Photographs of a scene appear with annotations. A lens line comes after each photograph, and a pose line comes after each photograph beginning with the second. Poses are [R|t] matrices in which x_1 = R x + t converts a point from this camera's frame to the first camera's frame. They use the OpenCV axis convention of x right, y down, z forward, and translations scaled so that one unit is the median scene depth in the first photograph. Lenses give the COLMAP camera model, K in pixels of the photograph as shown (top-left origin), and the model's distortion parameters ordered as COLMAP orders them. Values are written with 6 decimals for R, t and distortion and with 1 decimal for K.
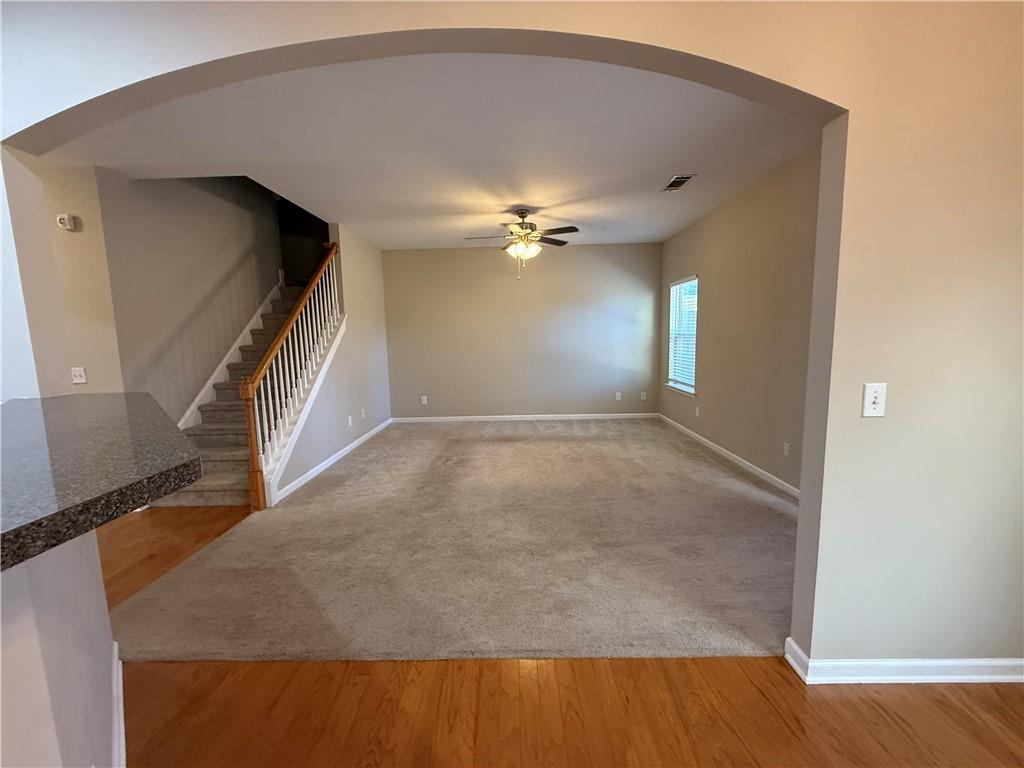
lens RADIAL K [[413.7, 0, 501.3], [0, 413.7, 377.9], [0, 0, 1]] dist [0.016939, 0.000170]
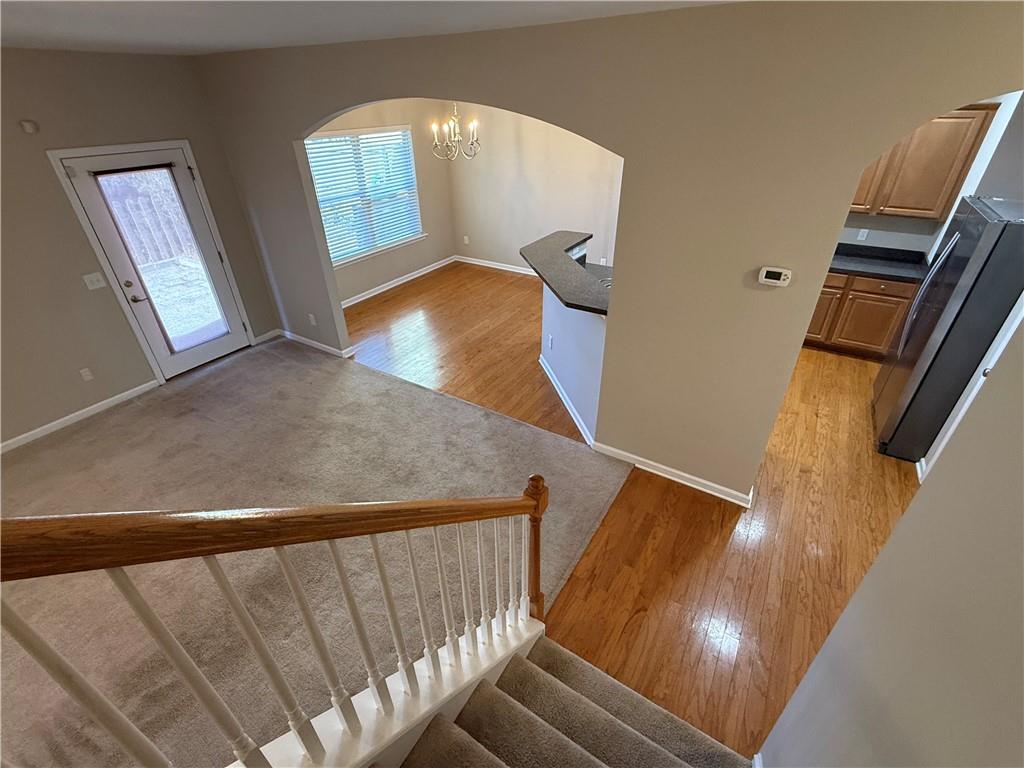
lens RADIAL K [[461.8, 0, 514.7], [0, 461.8, 382.3], [0, 0, 1]] dist [-0.004082, -0.000944]
pose [[-0.867793, -0.234762, 0.437975, -0.578302], [0.079897, 0.803986, 0.589256, -0.310196], [-0.490461, 0.546345, -0.678937, 0.960746]]
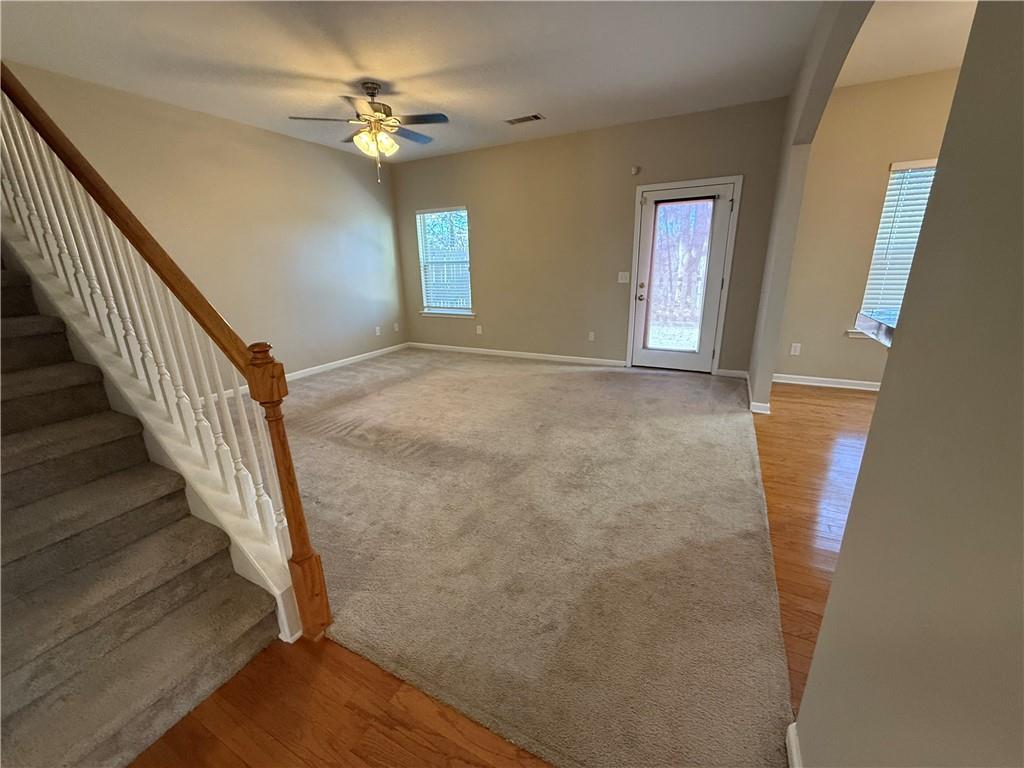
lens RADIAL K [[413.7, 0, 513.2], [0, 413.7, 381.2], [0, 0, 1]] dist [0.016939, 0.000170]
pose [[0.425920, -0.238805, 0.872676, -0.618969], [0.104509, 0.971068, 0.214722, -0.021473], [-0.898704, -0.000252, 0.438555, 0.446623]]
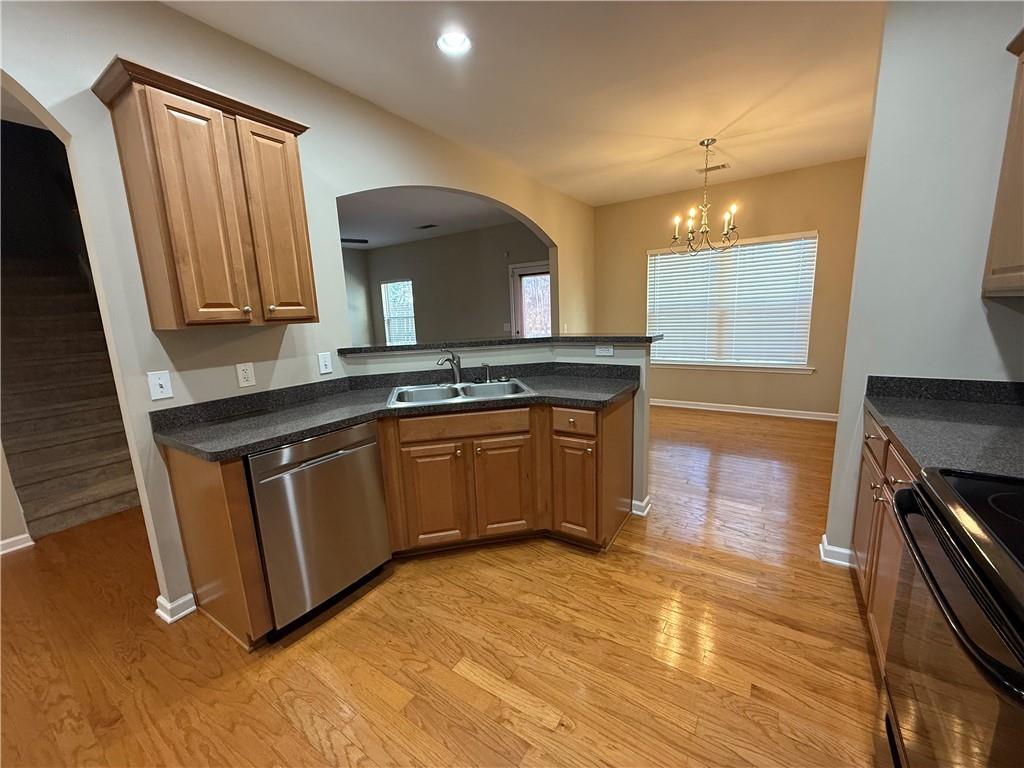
lens RADIAL K [[413.7, 0, 509.9], [0, 413.7, 382.4], [0, 0, 1]] dist [0.016939, 0.000170]
pose [[0.531109, -0.157155, 0.832601, -0.762163], [0.125596, 0.986395, 0.106066, 0.019203], [-0.837943, 0.048239, 0.543622, -0.150921]]
